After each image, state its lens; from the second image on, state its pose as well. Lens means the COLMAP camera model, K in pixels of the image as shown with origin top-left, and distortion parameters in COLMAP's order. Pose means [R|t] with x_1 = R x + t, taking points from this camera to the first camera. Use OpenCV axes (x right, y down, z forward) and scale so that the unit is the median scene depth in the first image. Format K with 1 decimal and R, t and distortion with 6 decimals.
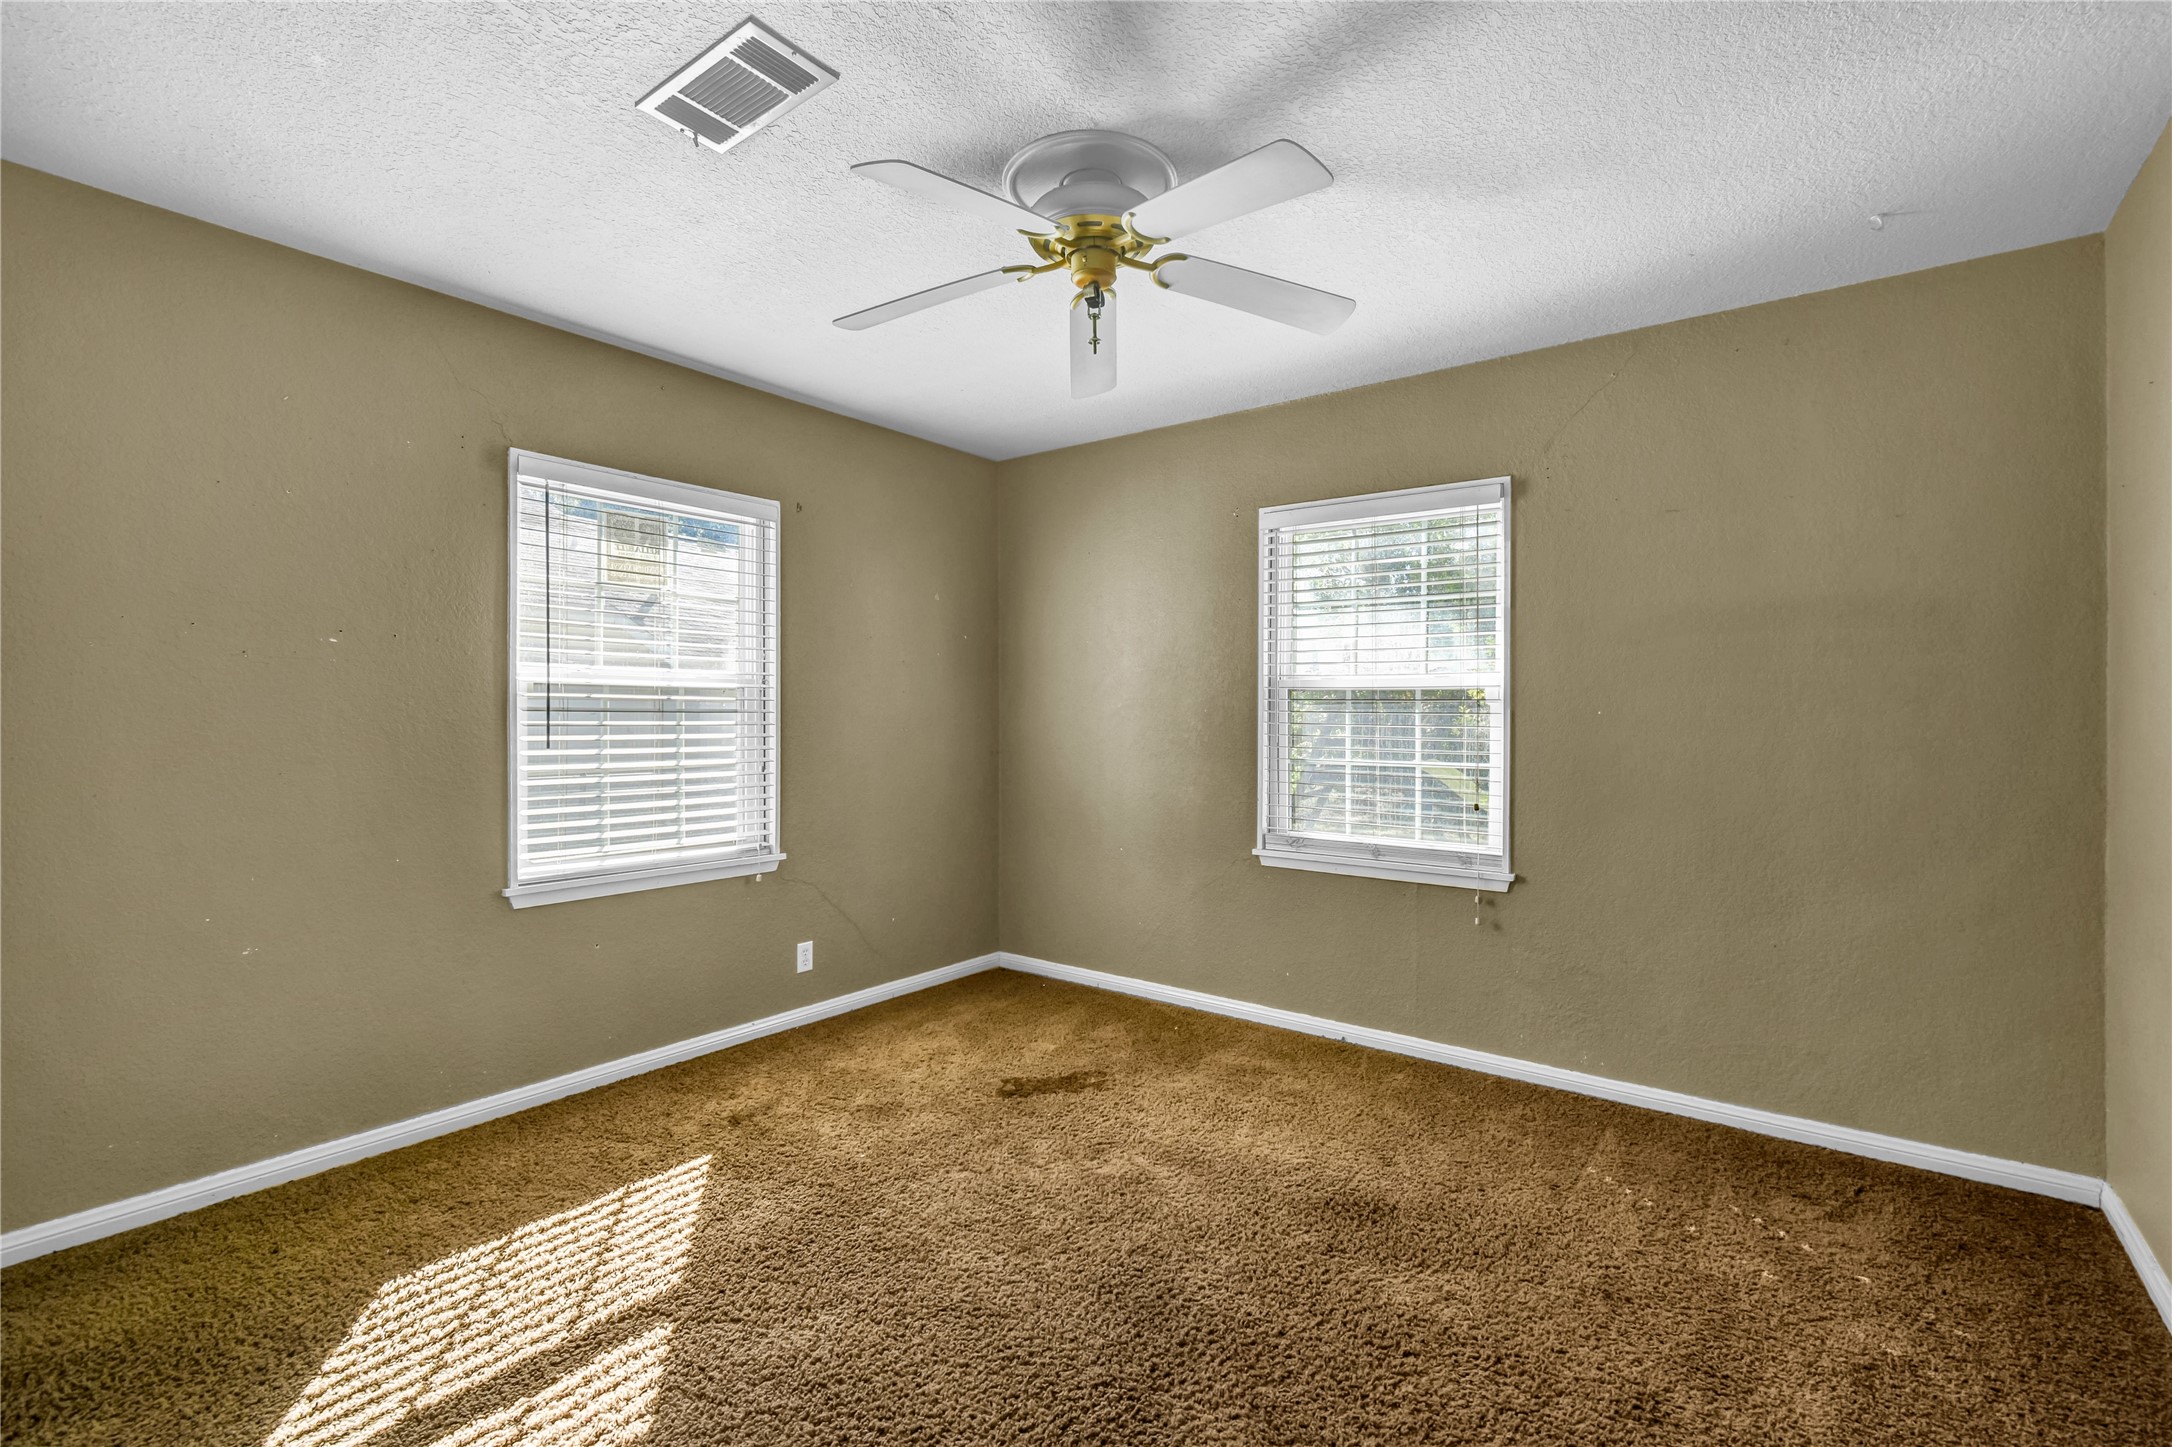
lens RADIAL K [[975.5, 0, 1080.4], [0, 975.5, 722.0], [0, 0, 1]] dist [0.010324, -0.001653]
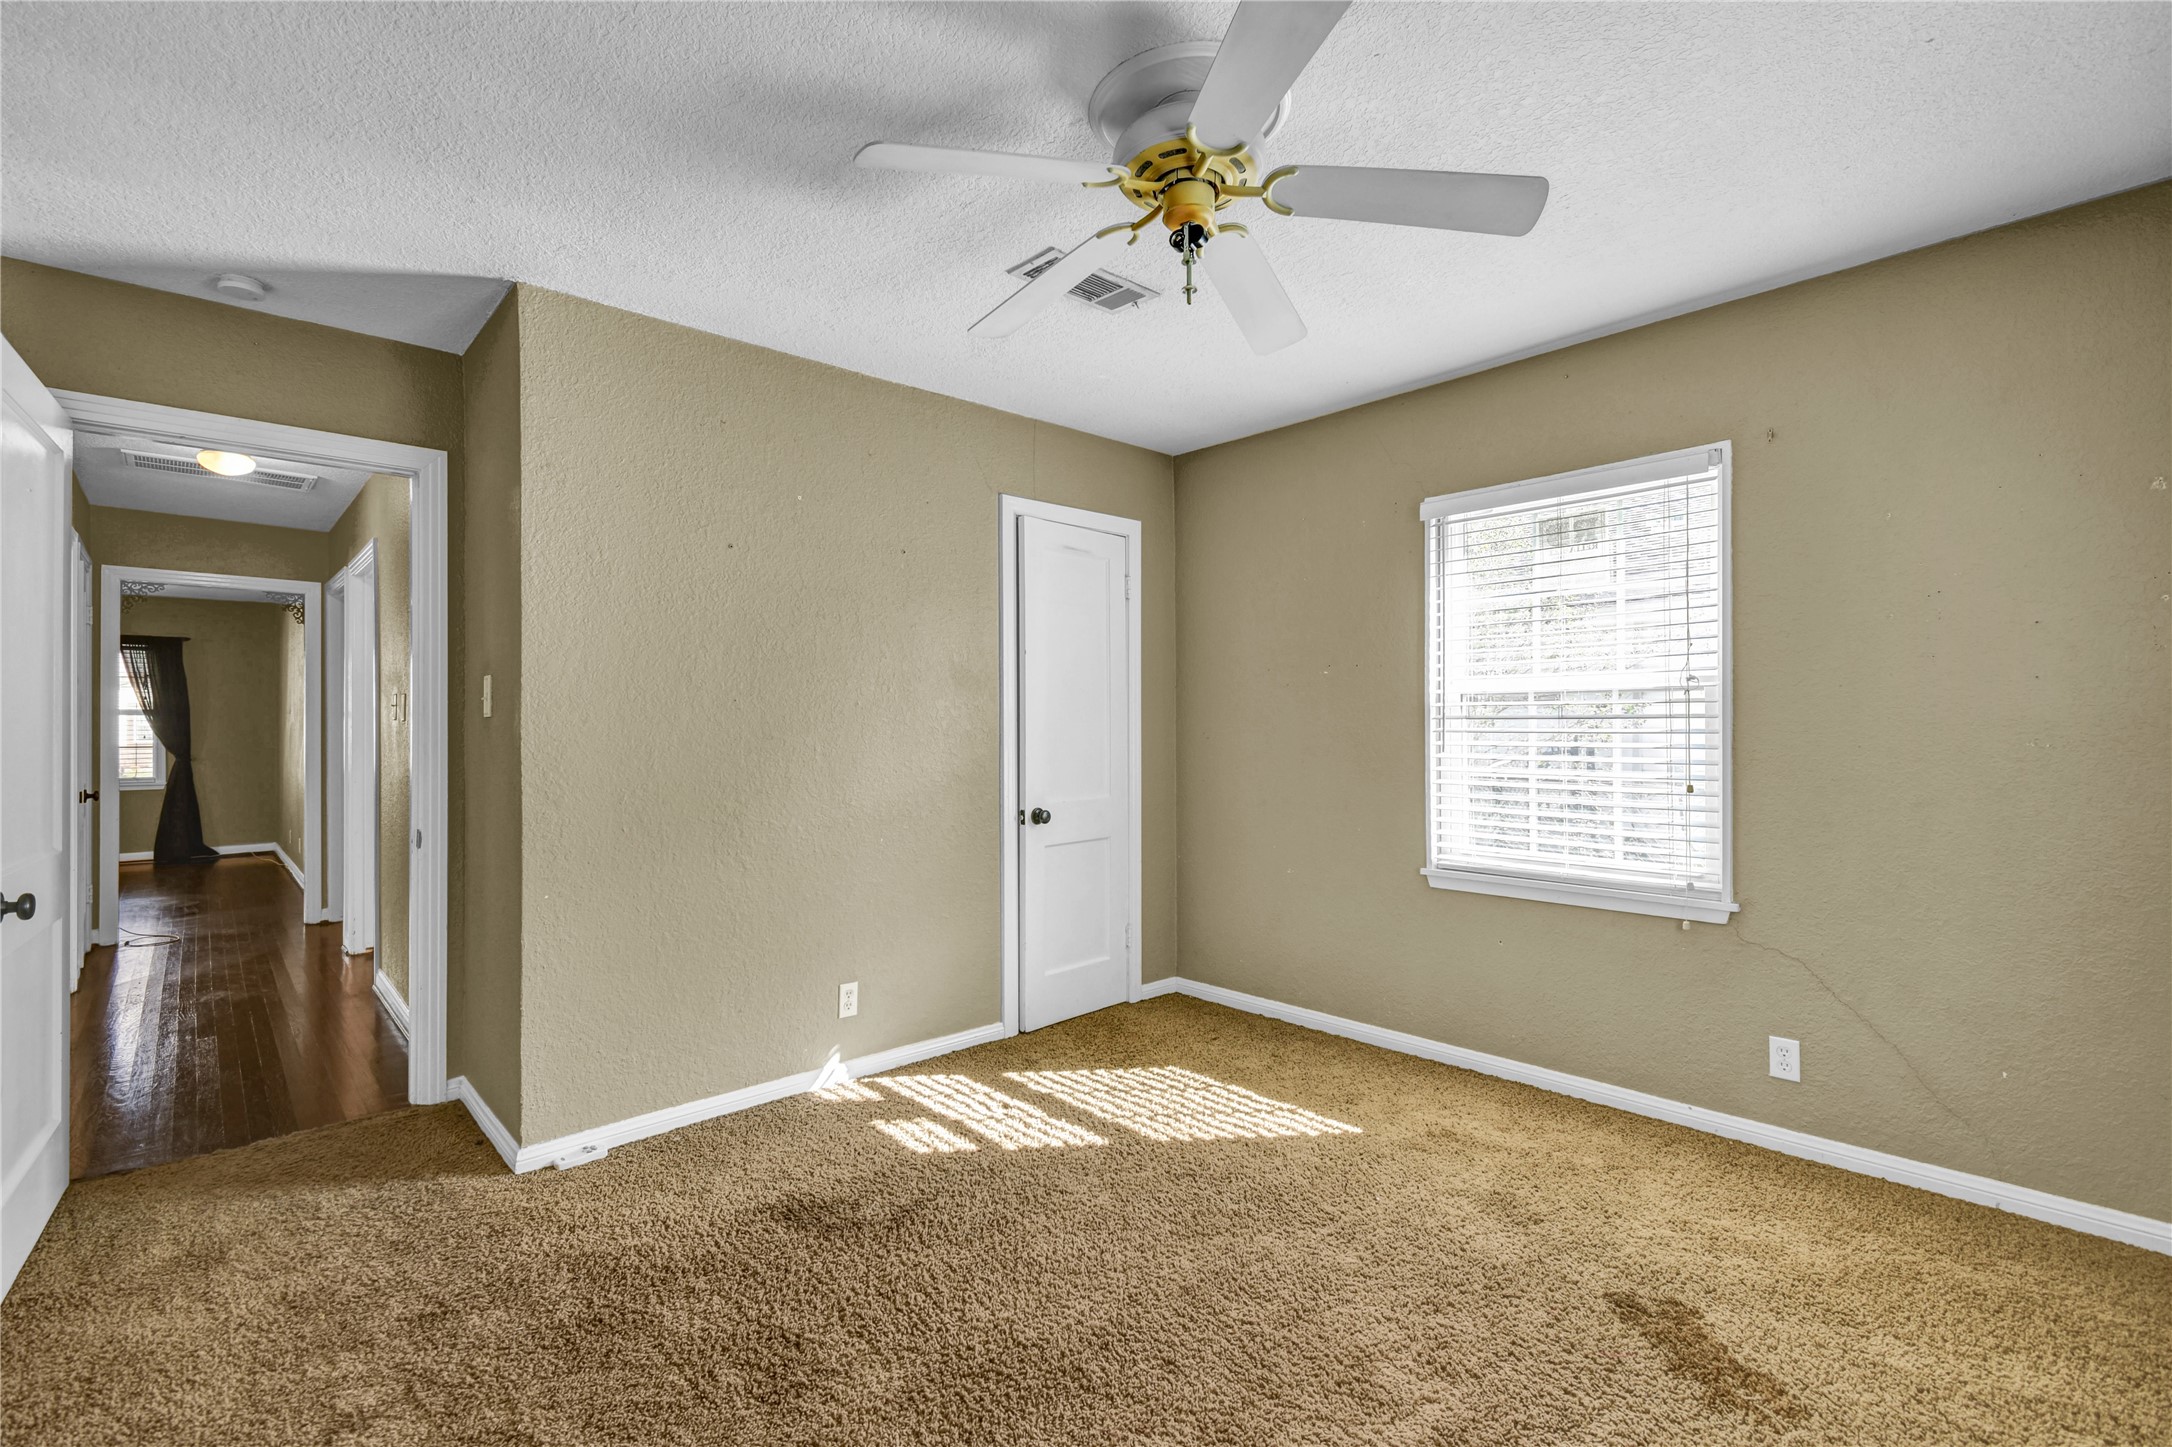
lens RADIAL K [[975.5, 0, 1080.7], [0, 975.5, 725.8], [0, 0, 1]] dist [0.010324, -0.001653]
pose [[-0.178016, -0.004135, -0.984019, 0.837798], [-0.002164, 0.999990, -0.003811, 0.001372], [0.984025, 0.001451, -0.178023, 1.003912]]
